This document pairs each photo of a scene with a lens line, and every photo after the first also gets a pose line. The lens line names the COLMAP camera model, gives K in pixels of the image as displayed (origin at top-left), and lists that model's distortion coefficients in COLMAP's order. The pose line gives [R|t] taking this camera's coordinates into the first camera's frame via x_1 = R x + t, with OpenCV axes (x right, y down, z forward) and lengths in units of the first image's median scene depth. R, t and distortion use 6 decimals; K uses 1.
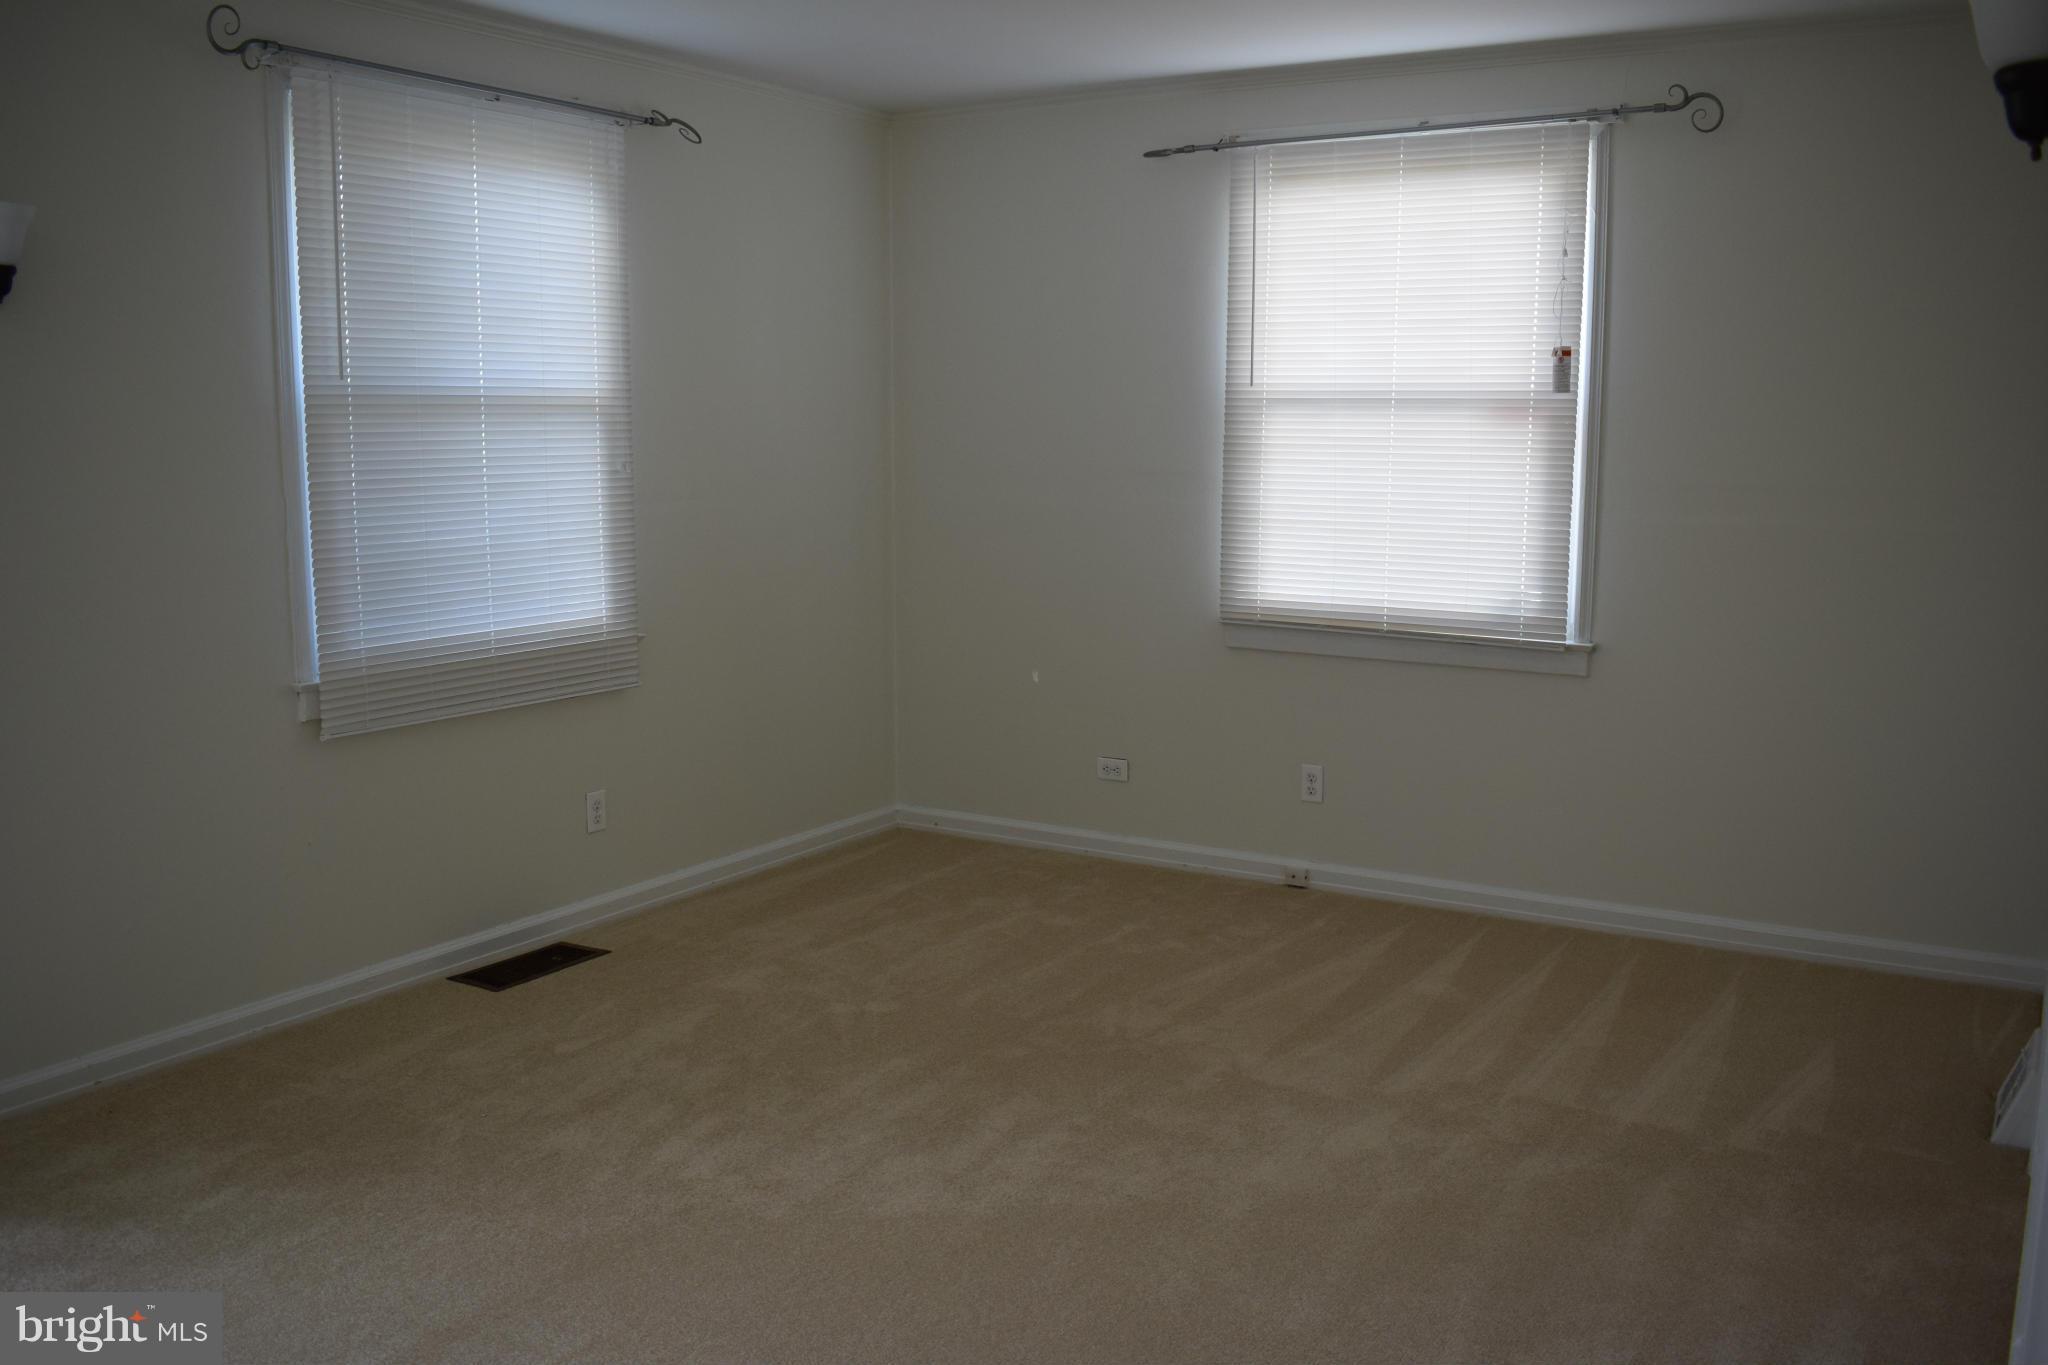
lens RADIAL K [[1628.7, 0, 1024.0], [0, 1628.7, 682.5], [0, 0, 1]] dist [-0.091791, 0.012694]
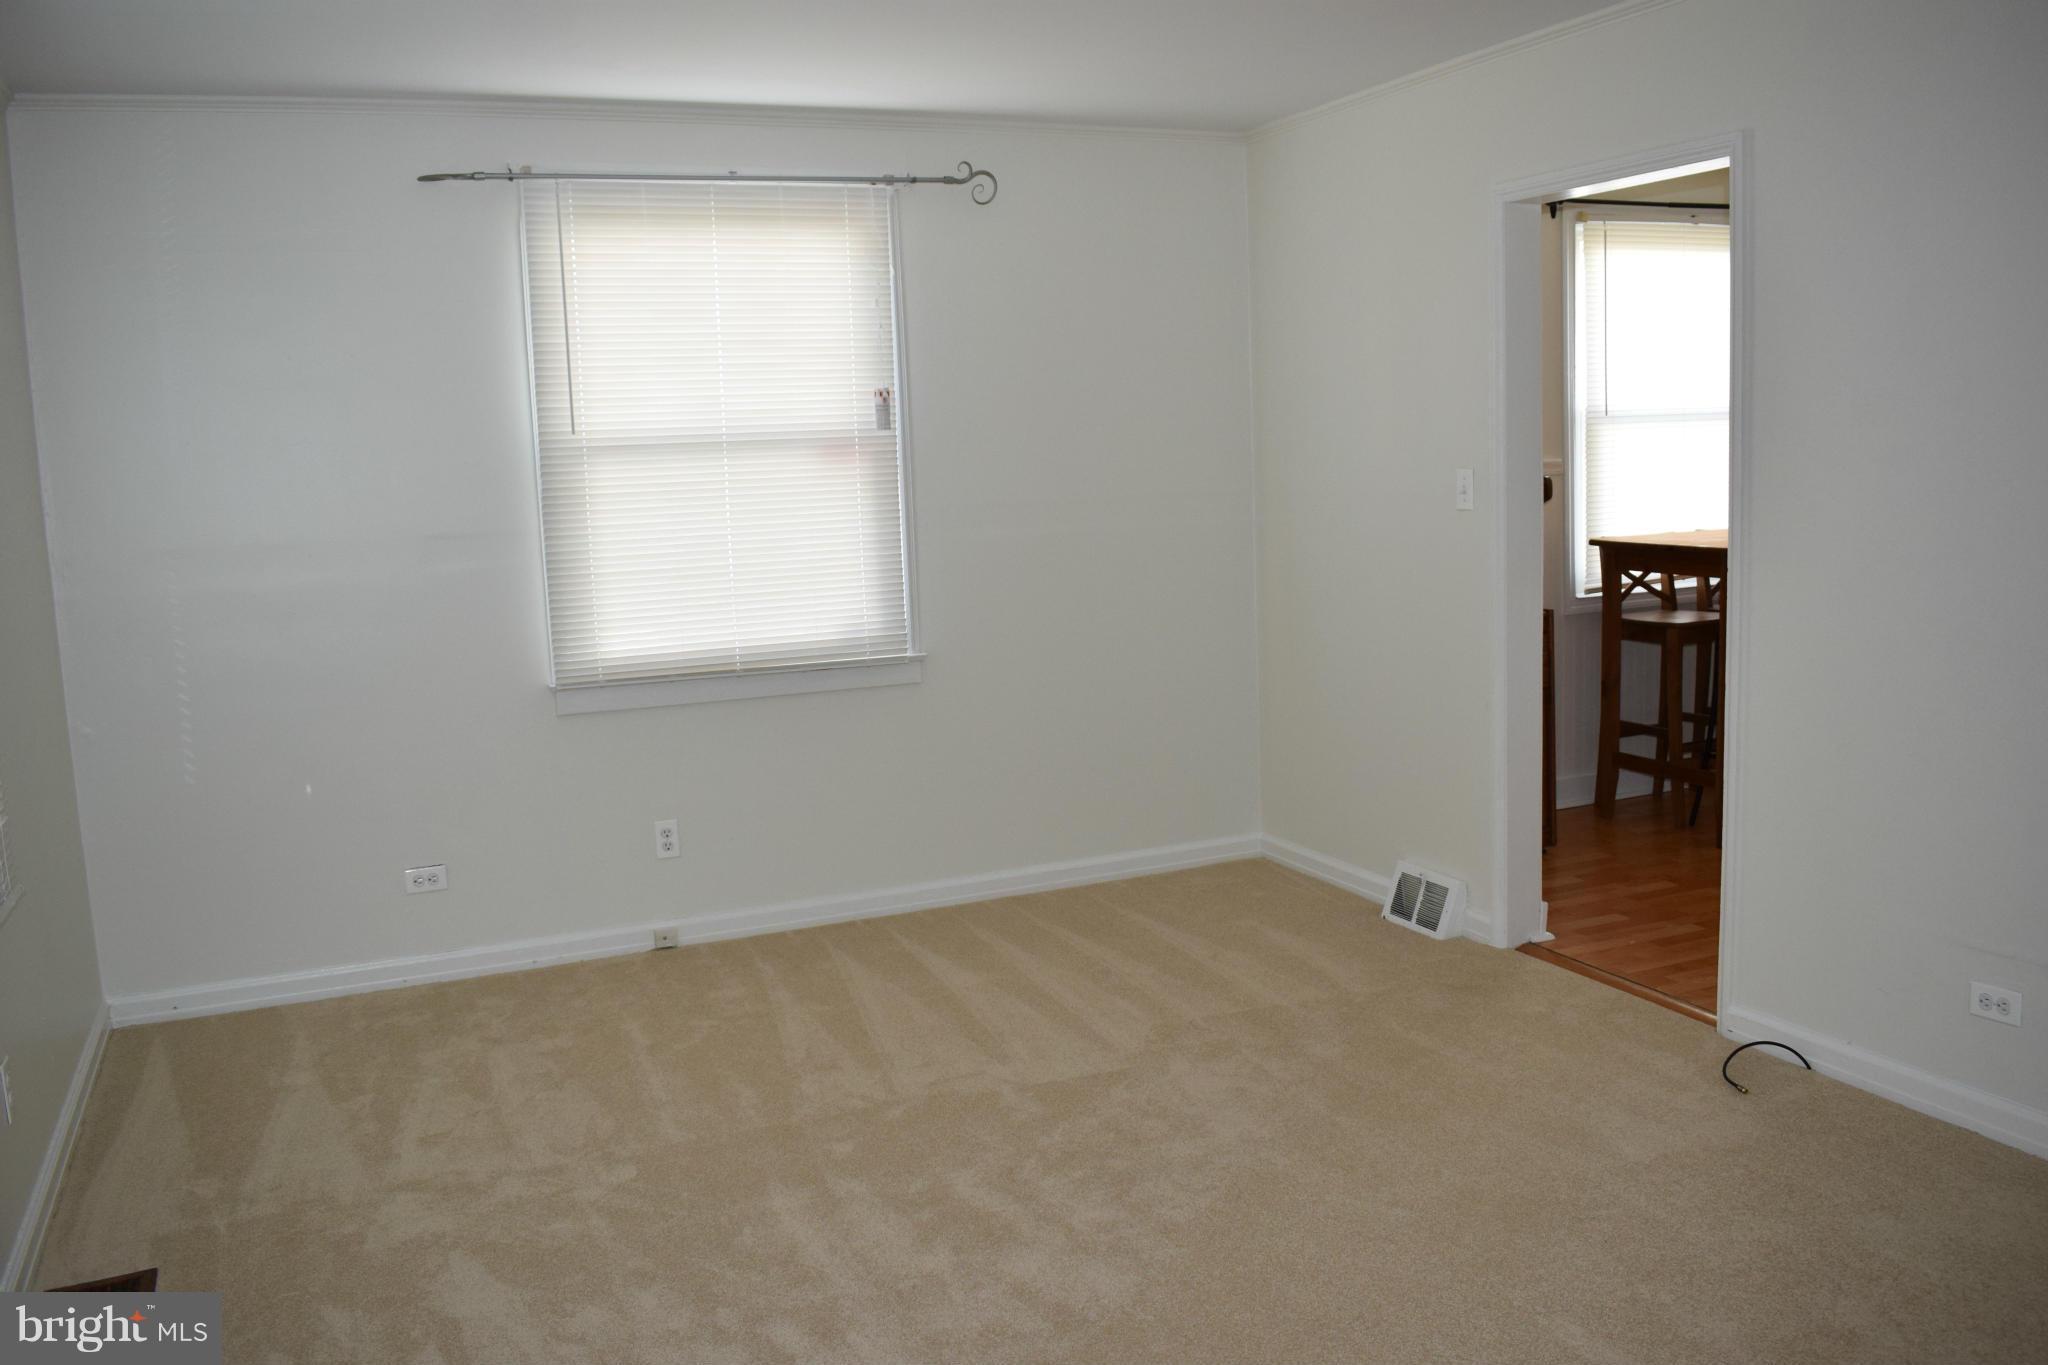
lens RADIAL K [[1588.1, 0, 1024.0], [0, 1588.1, 682.5], [0, 0, 1]] dist [-0.097666, 0.060953]
pose [[0.599802, -0.139722, 0.787855, -0.472423], [0.165514, 0.985005, 0.048678, -0.045211], [-0.782843, 0.101204, 0.613934, 0.267896]]
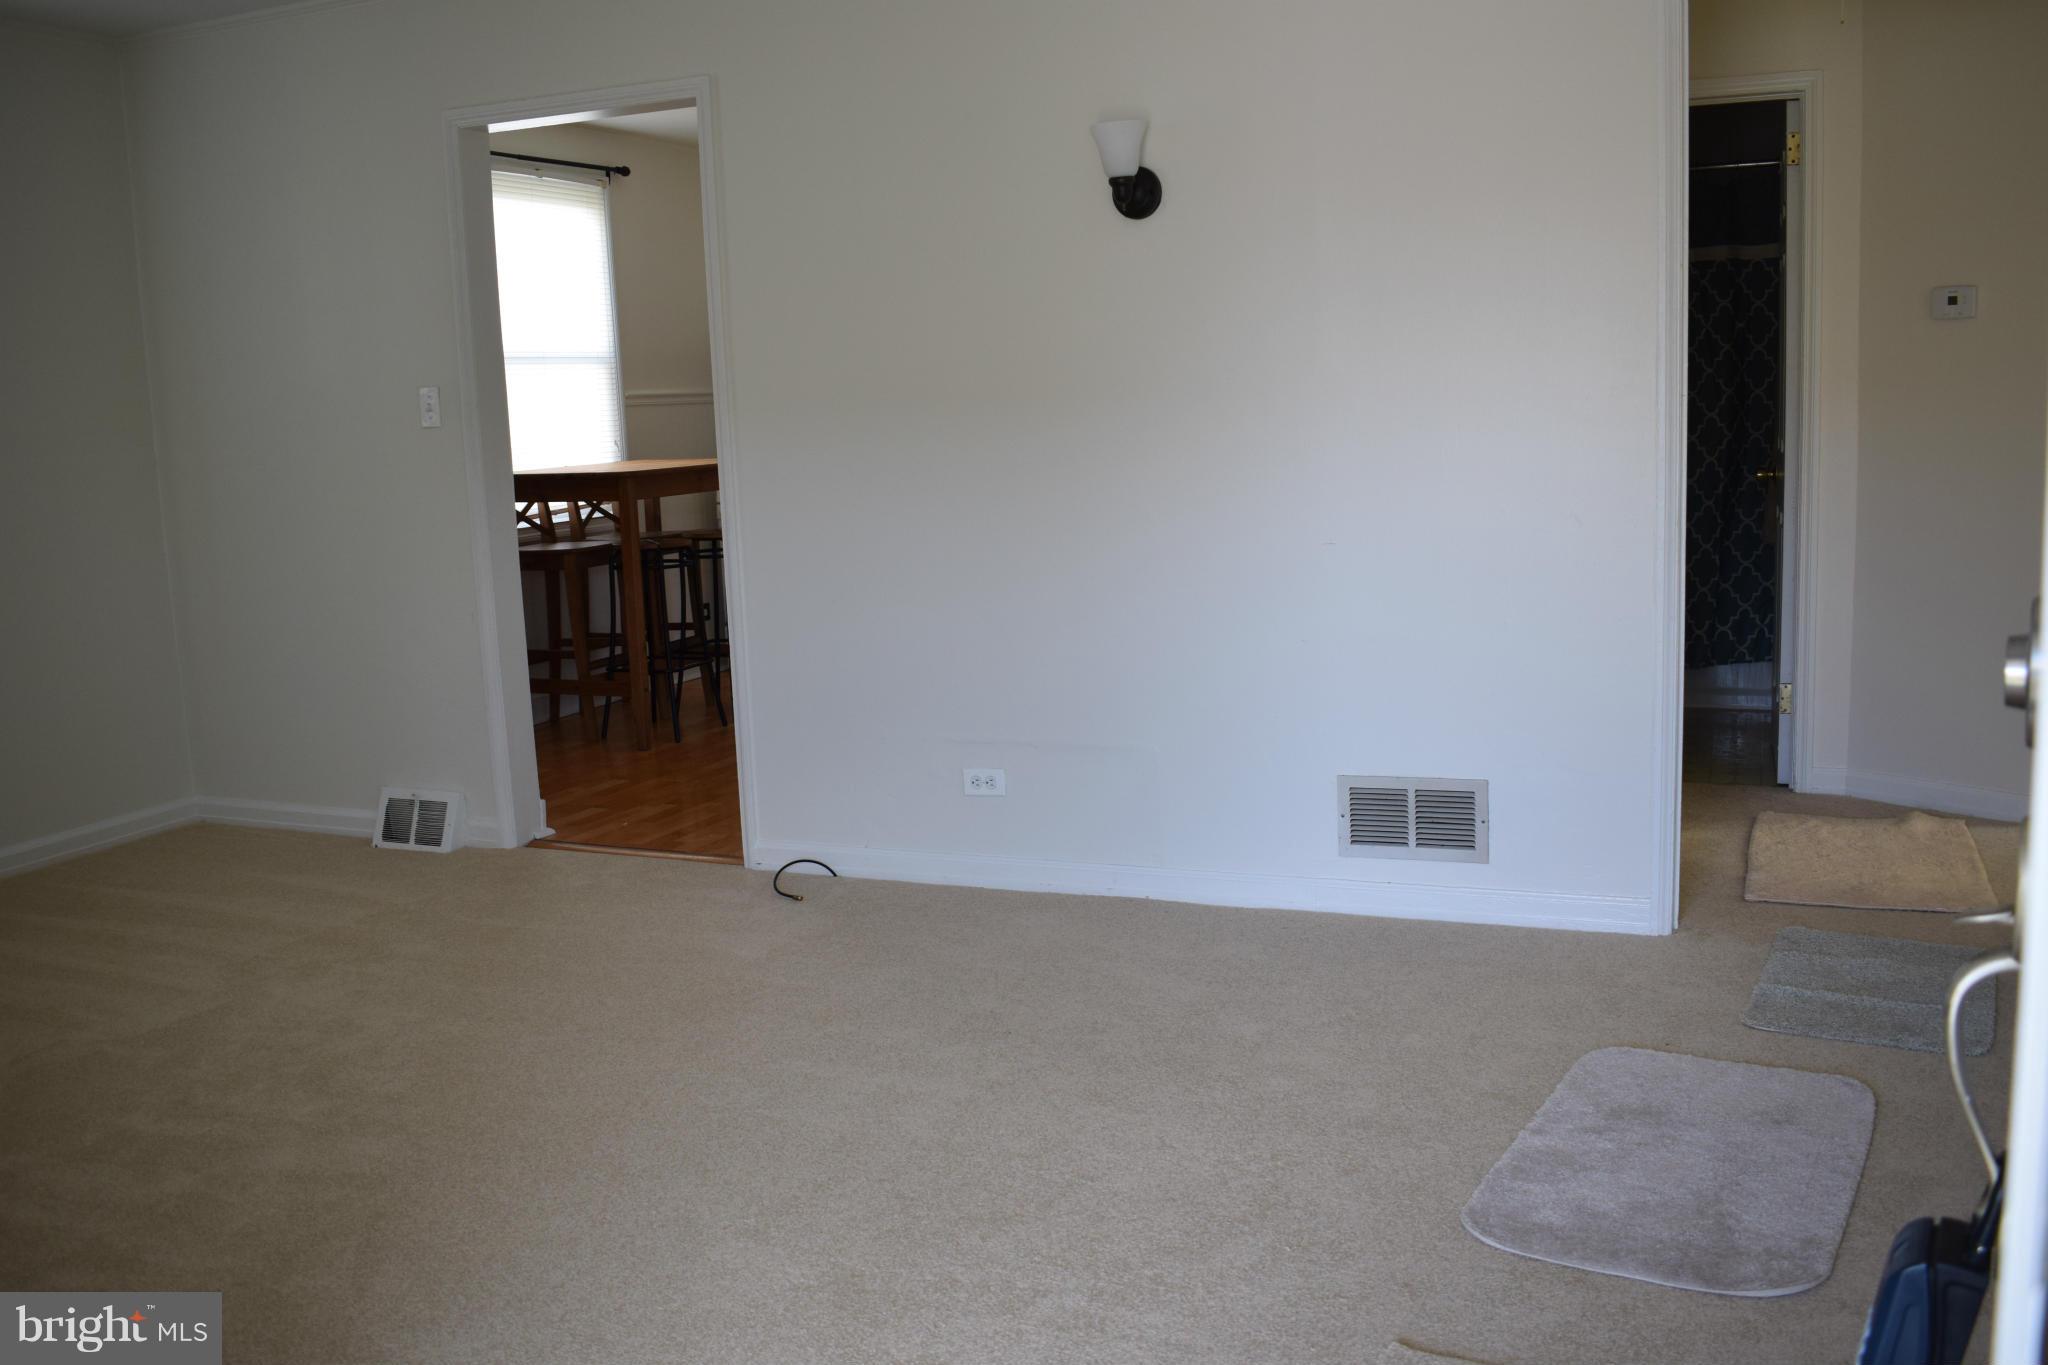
lens RADIAL K [[1628.7, 0, 1024.0], [0, 1628.7, 682.5], [0, 0, 1]] dist [-0.091791, 0.012694]
pose [[-0.103615, -0.177767, 0.978602, -0.596522], [0.175779, 0.965138, 0.193933, -0.031777], [-0.978962, 0.192112, -0.068755, 0.392472]]
